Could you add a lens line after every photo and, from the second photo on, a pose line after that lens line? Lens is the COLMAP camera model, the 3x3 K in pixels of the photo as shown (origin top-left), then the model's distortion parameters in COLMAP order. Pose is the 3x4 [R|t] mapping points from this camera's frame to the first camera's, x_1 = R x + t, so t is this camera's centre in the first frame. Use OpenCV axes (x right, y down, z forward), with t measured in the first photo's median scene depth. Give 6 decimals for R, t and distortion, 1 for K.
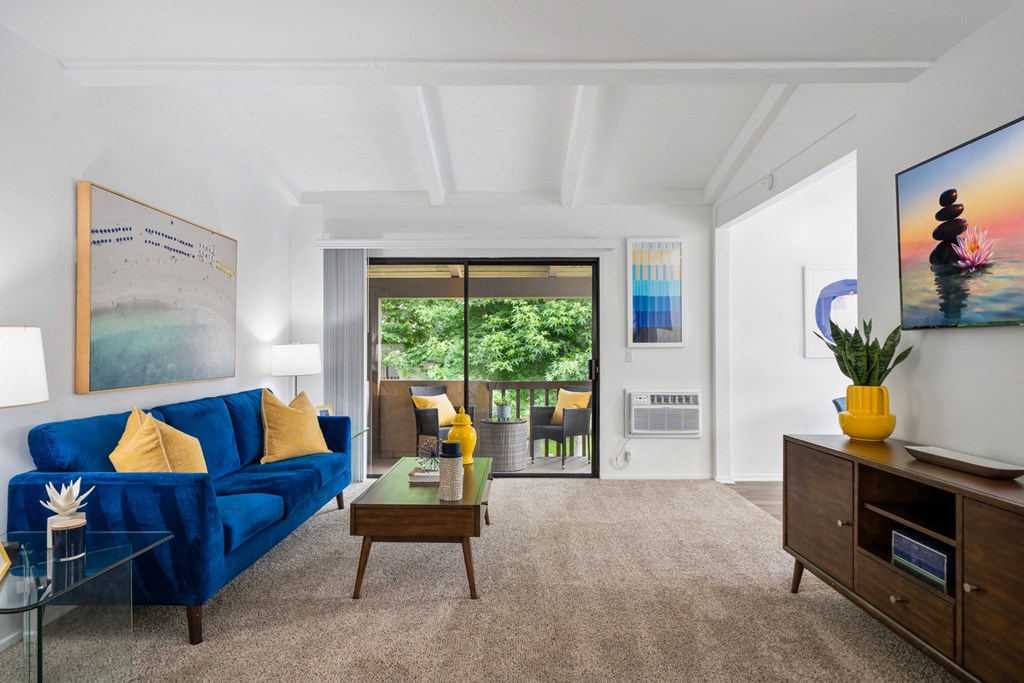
lens RADIAL K [[533.3, 0, 517.2], [0, 533.3, 348.1], [0, 0, 1]] dist [0.003757, 0.000448]
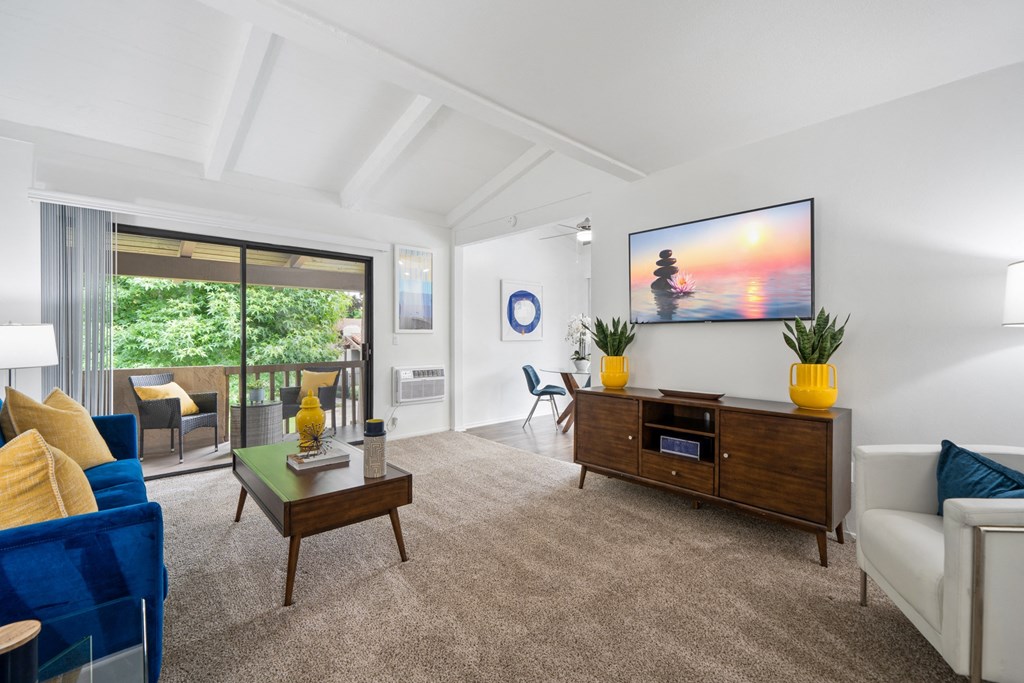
lens RADIAL K [[425.2, 0, 463.7], [0, 425.2, 339.4], [0, 0, 1]] dist [0.001834, -0.000072]
pose [[0.763164, 0.000255, 0.646204, -0.327892], [-0.006327, 0.999955, 0.007078, 0.004619], [-0.646174, -0.009490, 0.763132, 0.153672]]
